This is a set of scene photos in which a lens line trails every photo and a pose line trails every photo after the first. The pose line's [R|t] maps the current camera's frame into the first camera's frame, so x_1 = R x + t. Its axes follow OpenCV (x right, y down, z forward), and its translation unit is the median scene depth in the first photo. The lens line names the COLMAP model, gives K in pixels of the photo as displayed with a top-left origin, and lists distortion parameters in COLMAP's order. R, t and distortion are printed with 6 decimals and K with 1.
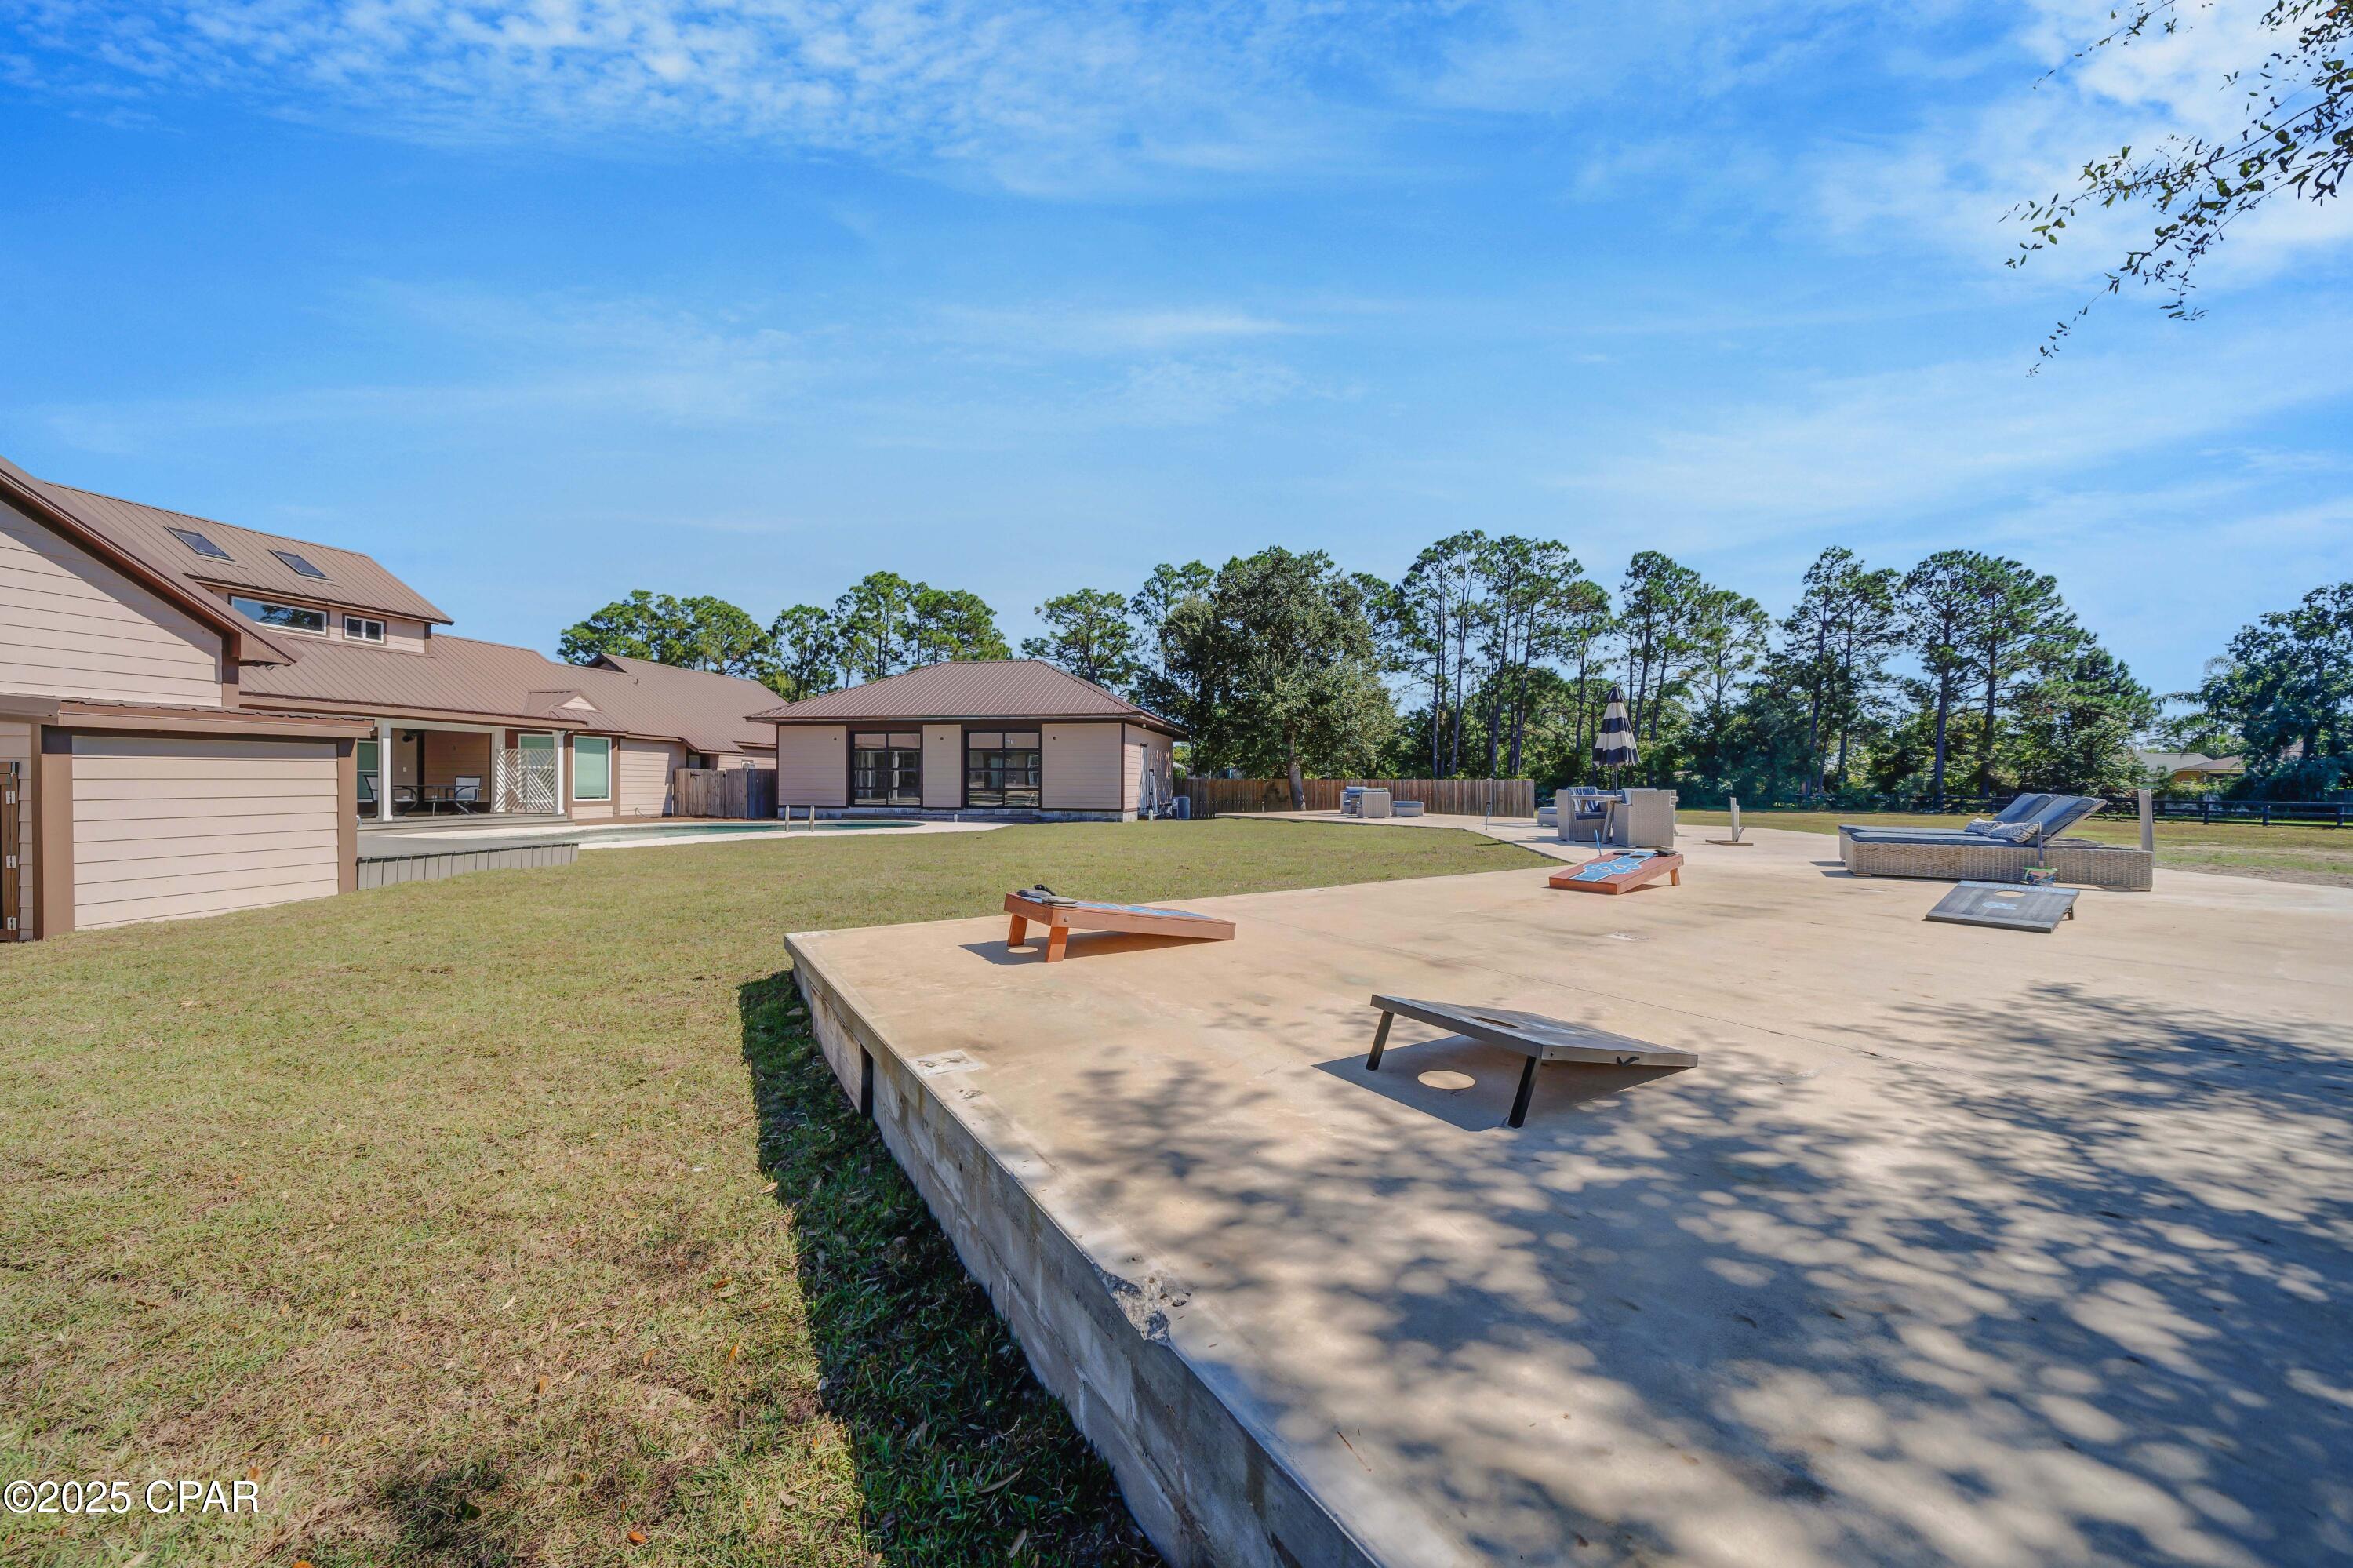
lens RADIAL K [[813.1, 0, 1159.8], [0, 813.1, 787.1], [0, 0, 1]] dist [-0.006403, -0.000223]
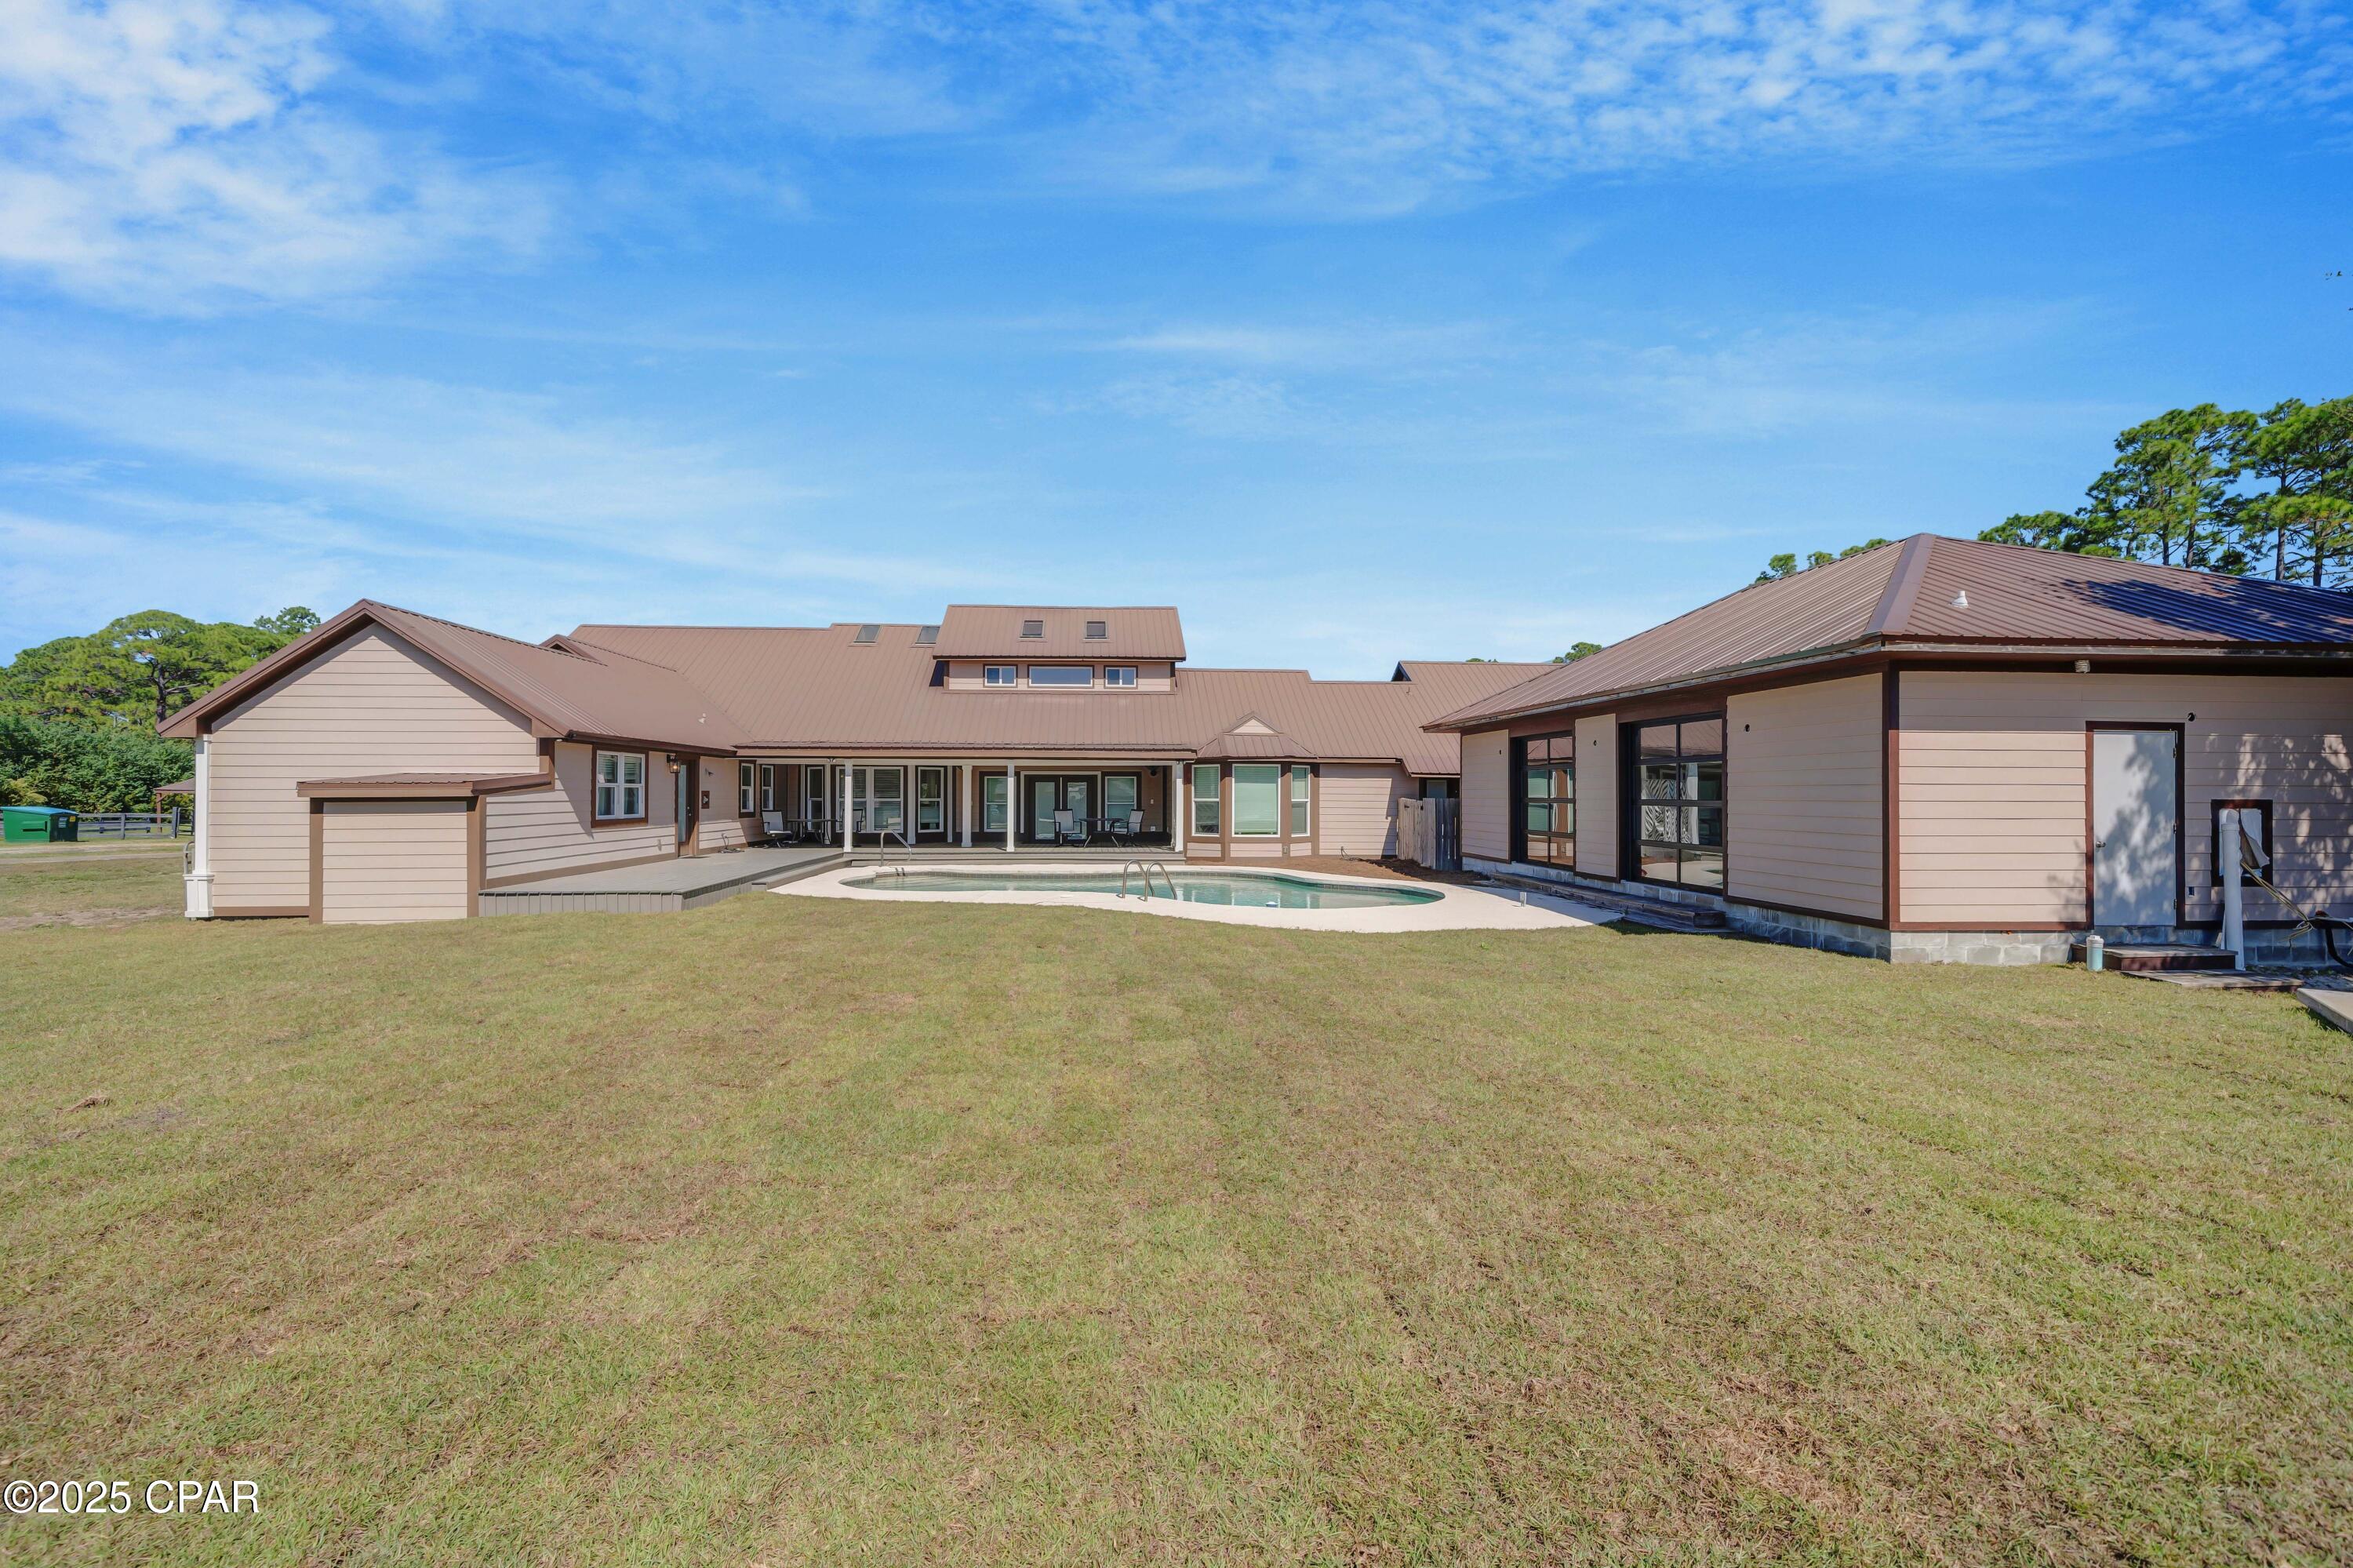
lens RADIAL K [[962.1, 0, 1160.3], [0, 962.1, 782.4], [0, 0, 1]] dist [-0.001465, 0.000552]
pose [[0.264104, -0.014077, -0.964392, 0.248112], [-0.006384, 0.999846, -0.016343, -0.021644], [0.964473, 0.010473, 0.263973, 0.551564]]
